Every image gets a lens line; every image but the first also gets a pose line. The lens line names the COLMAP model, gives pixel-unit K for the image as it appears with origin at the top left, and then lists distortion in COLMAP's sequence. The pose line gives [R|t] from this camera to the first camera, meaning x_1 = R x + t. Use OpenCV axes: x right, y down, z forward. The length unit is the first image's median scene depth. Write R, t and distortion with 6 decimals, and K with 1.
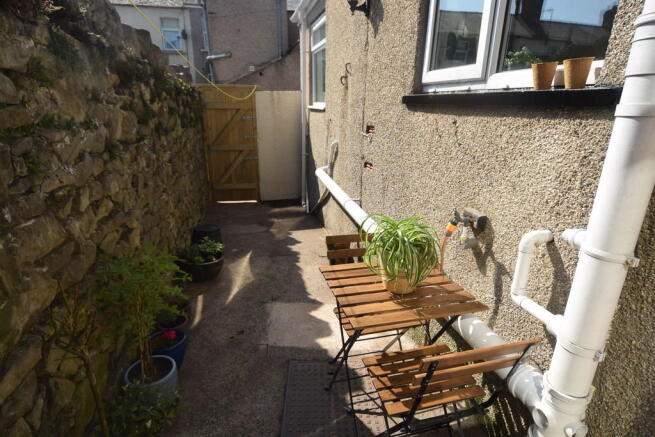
lens RADIAL K [[348.6, 0, 329.6], [0, 348.6, 216.9], [0, 0, 1]] dist [-0.013606, 0.002237]
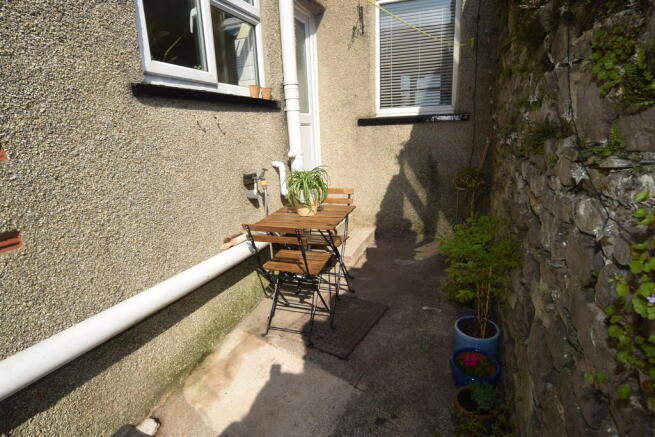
lens RADIAL K [[348.6, 0, 329.6], [0, 348.6, 216.9], [0, 0, 1]] dist [-0.013606, 0.002237]
pose [[-0.828040, -0.123287, 0.546946, -0.627114], [0.193935, 0.852325, 0.485727, -0.450065], [-0.526059, 0.508274, -0.681850, 1.659827]]
